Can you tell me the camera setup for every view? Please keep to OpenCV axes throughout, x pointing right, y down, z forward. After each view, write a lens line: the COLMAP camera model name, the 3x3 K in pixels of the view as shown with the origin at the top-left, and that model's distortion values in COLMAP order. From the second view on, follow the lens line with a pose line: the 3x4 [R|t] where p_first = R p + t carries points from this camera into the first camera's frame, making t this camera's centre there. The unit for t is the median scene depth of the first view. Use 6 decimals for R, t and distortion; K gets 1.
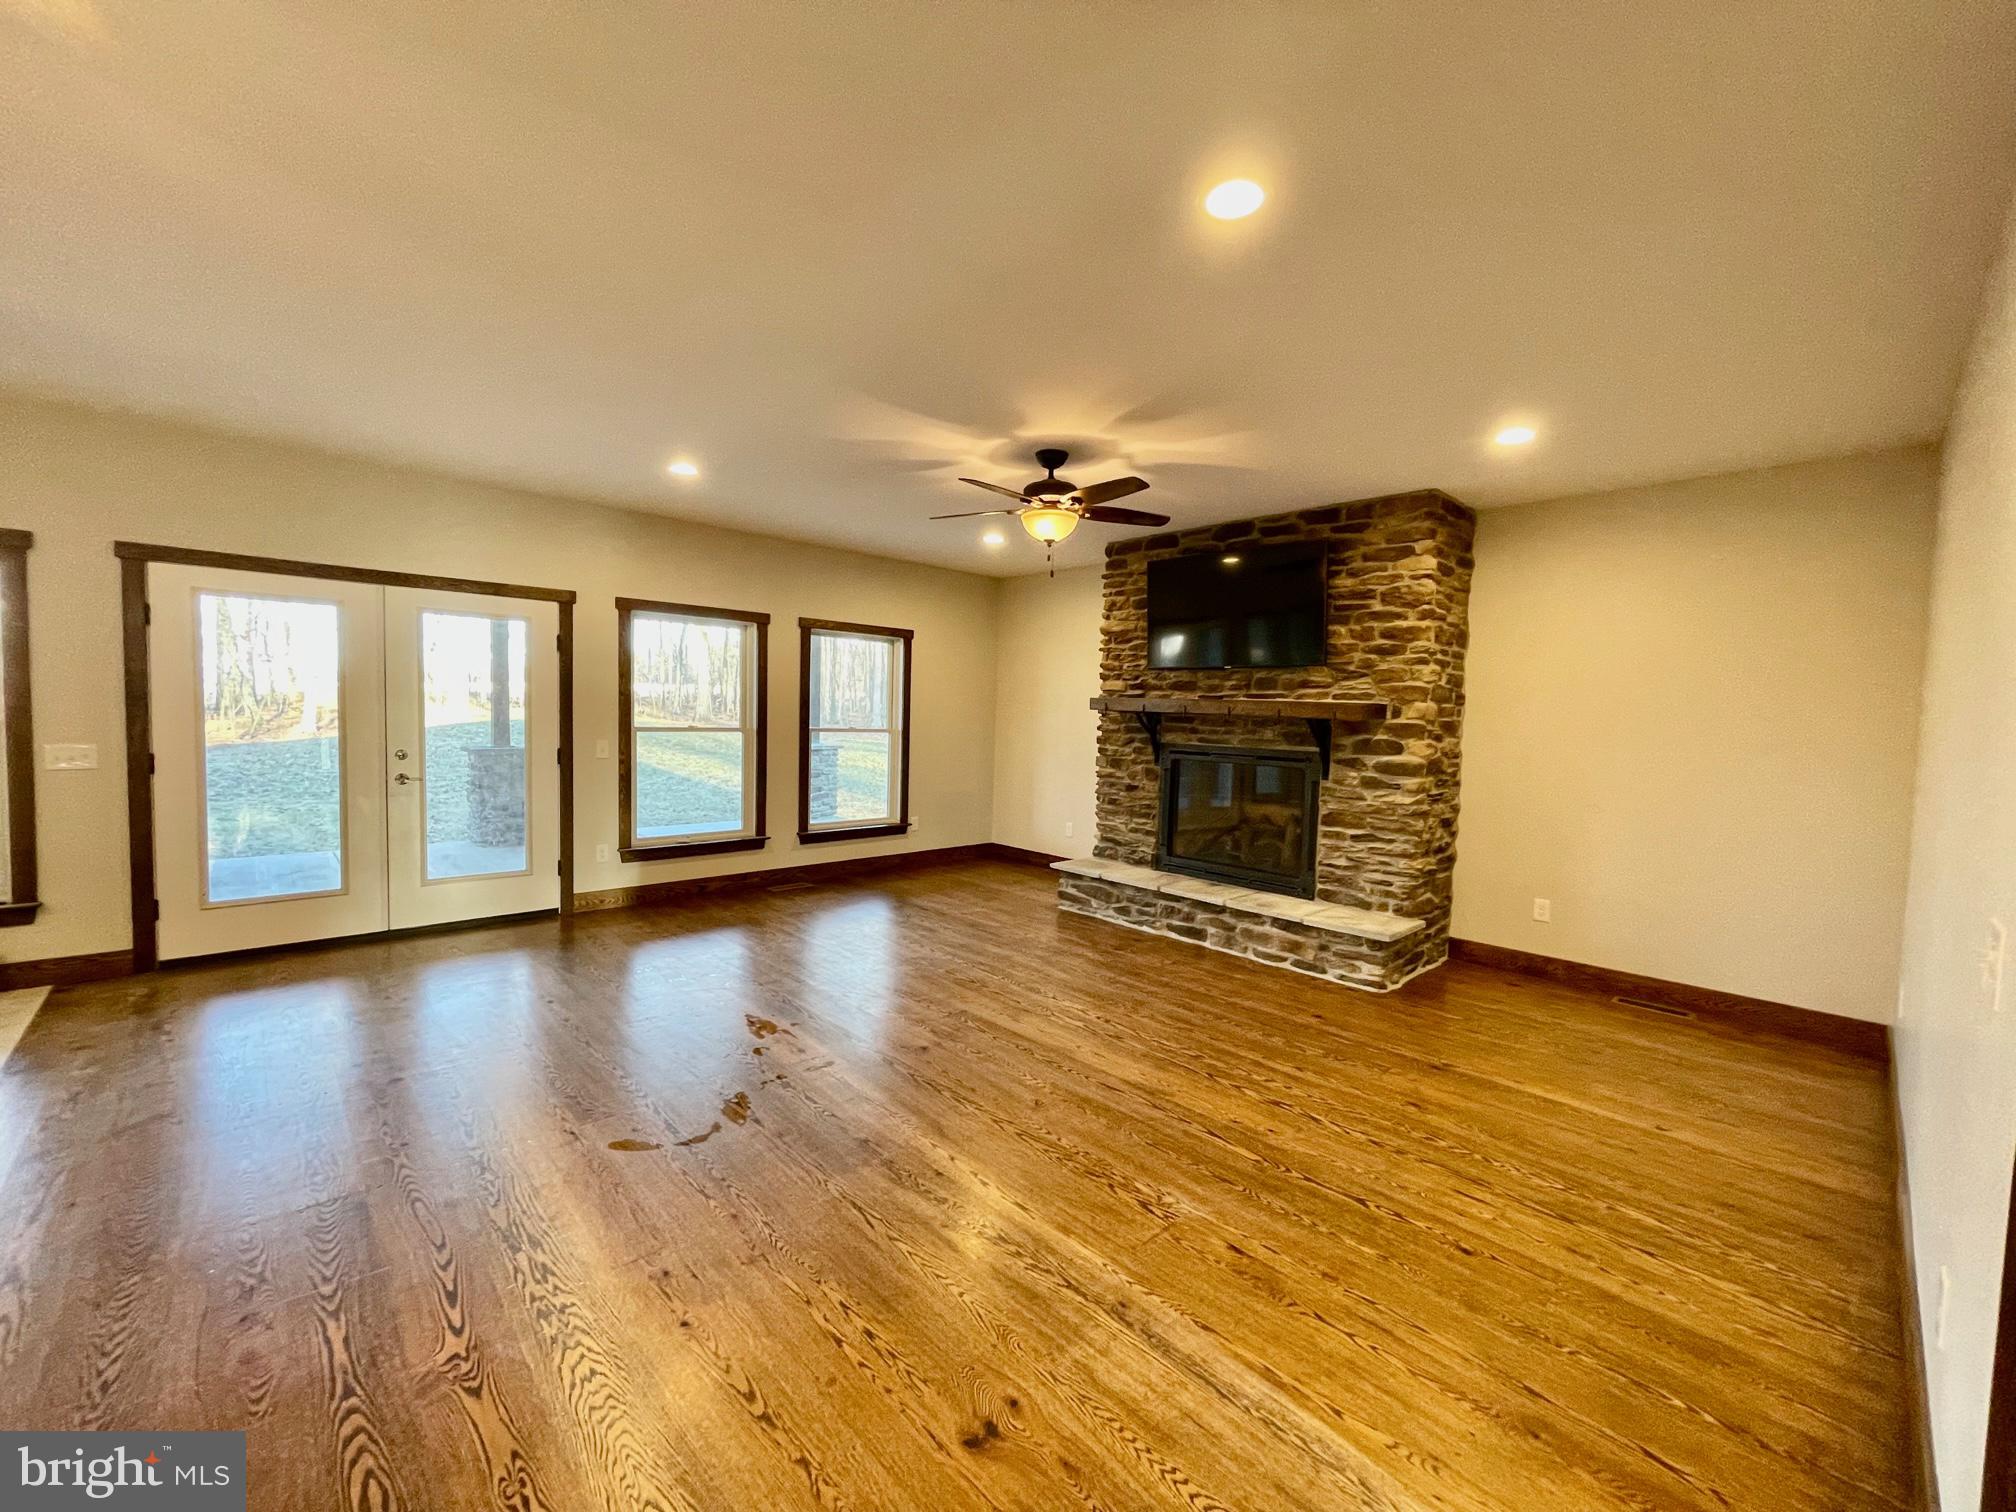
lens RADIAL K [[814.8, 0, 1006.3], [0, 814.8, 751.3], [0, 0, 1]] dist [-0.000896, -0.000085]
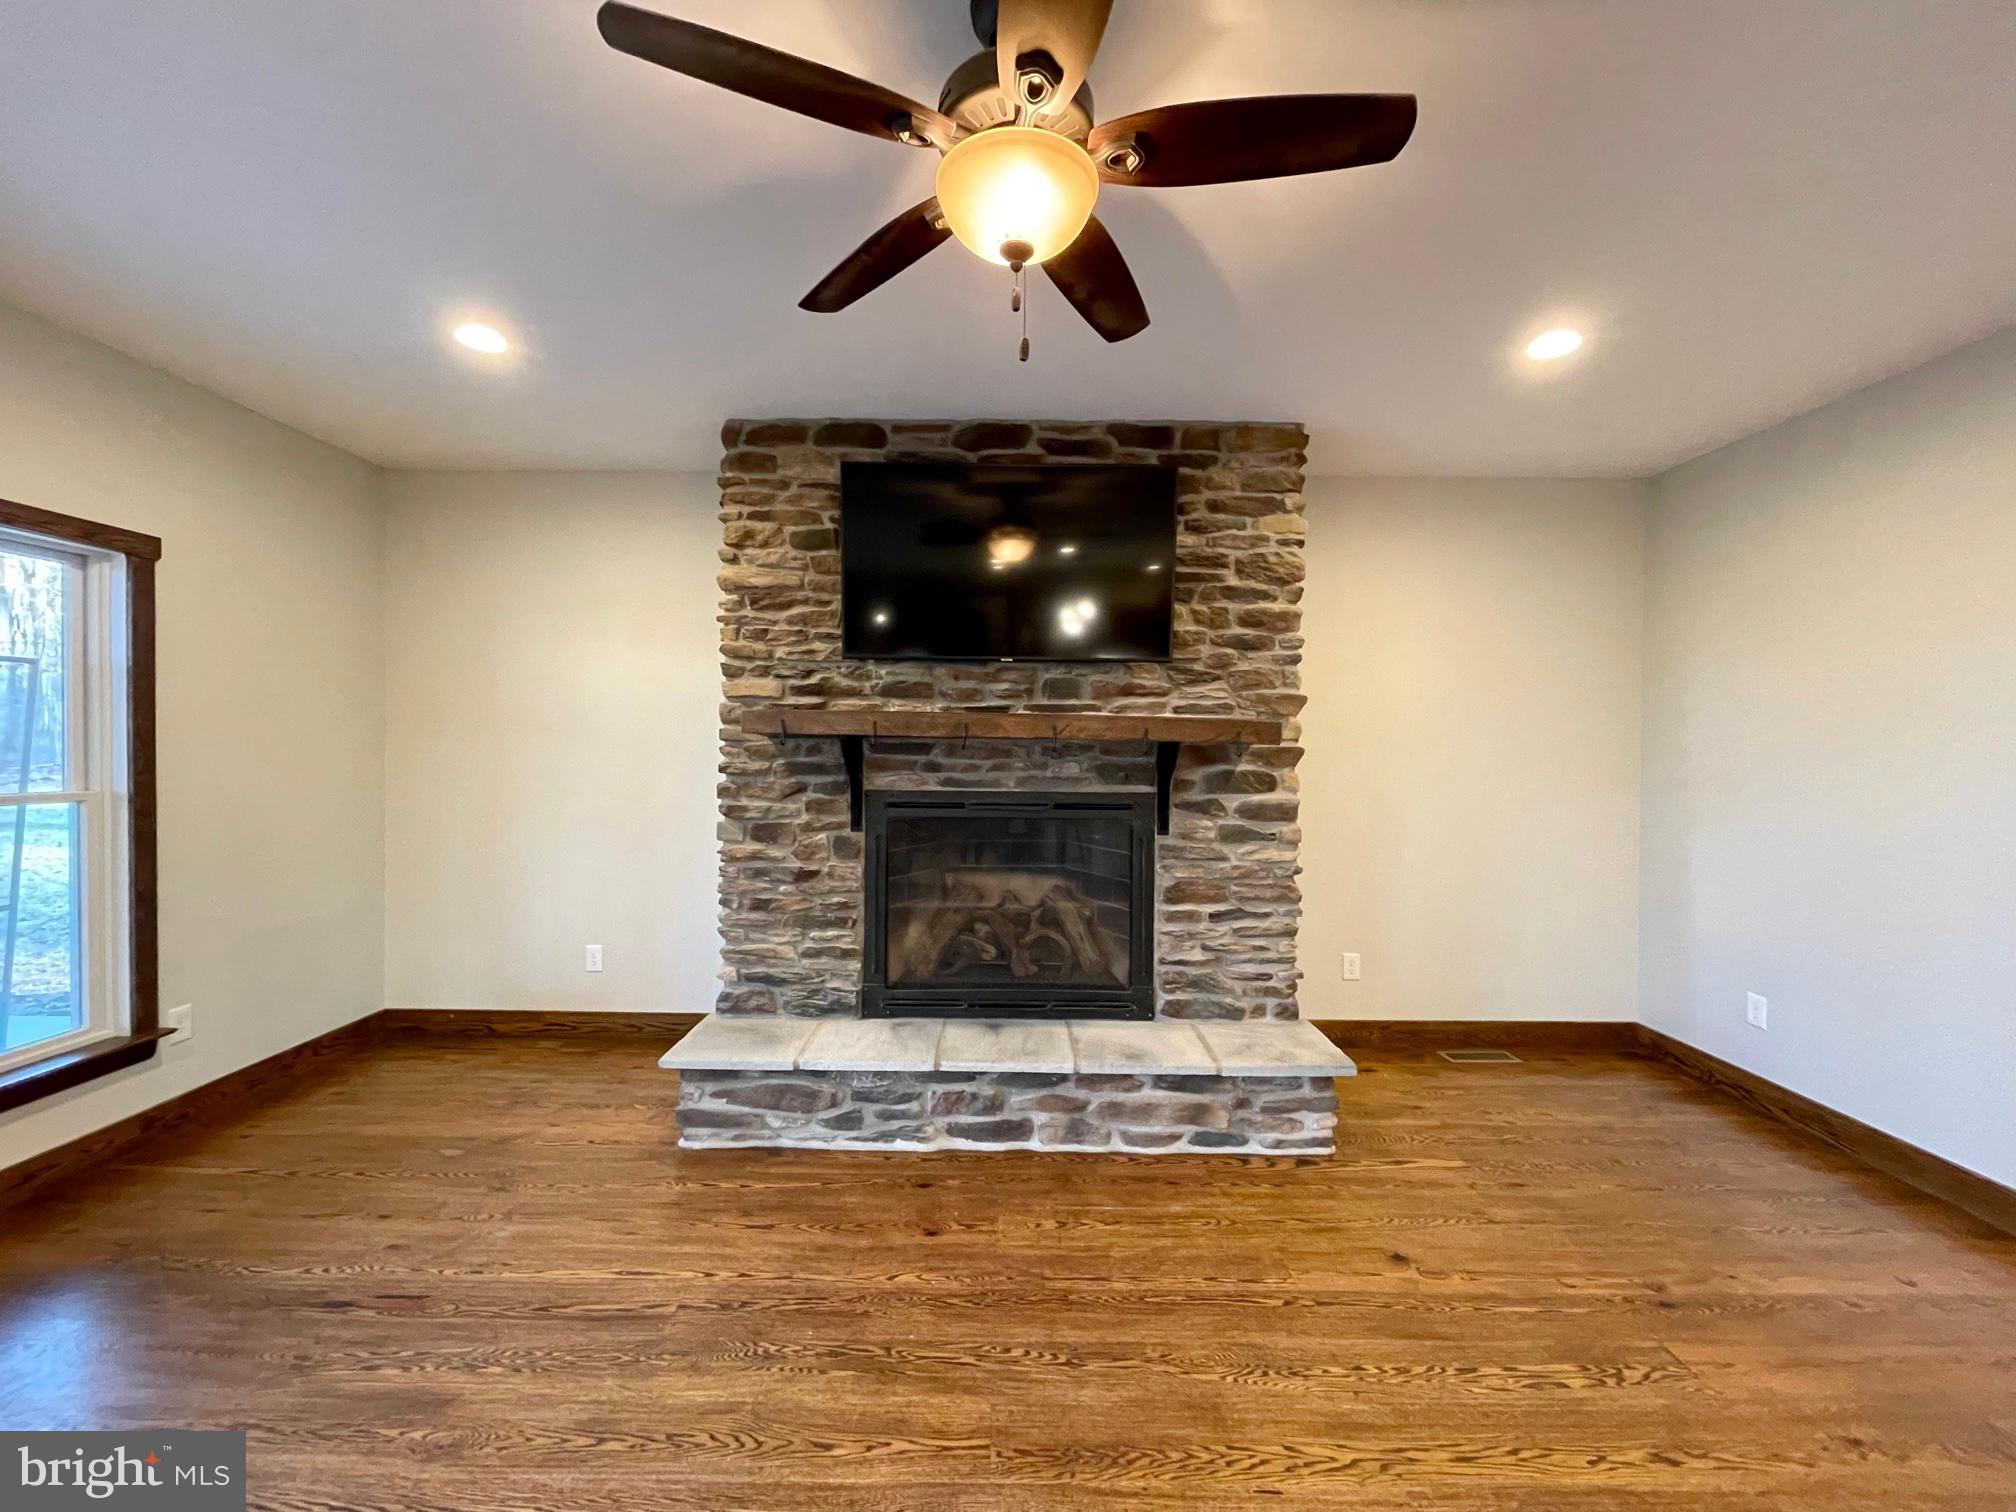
lens RADIAL K [[814.8, 0, 1006.3], [0, 814.8, 751.3], [0, 0, 1]] dist [-0.000896, -0.000085]
pose [[0.690792, -0.028079, 0.722508, -0.171051], [0.046327, 0.998911, -0.005473, -0.034543], [-0.721568, 0.037253, 0.691340, 0.623678]]
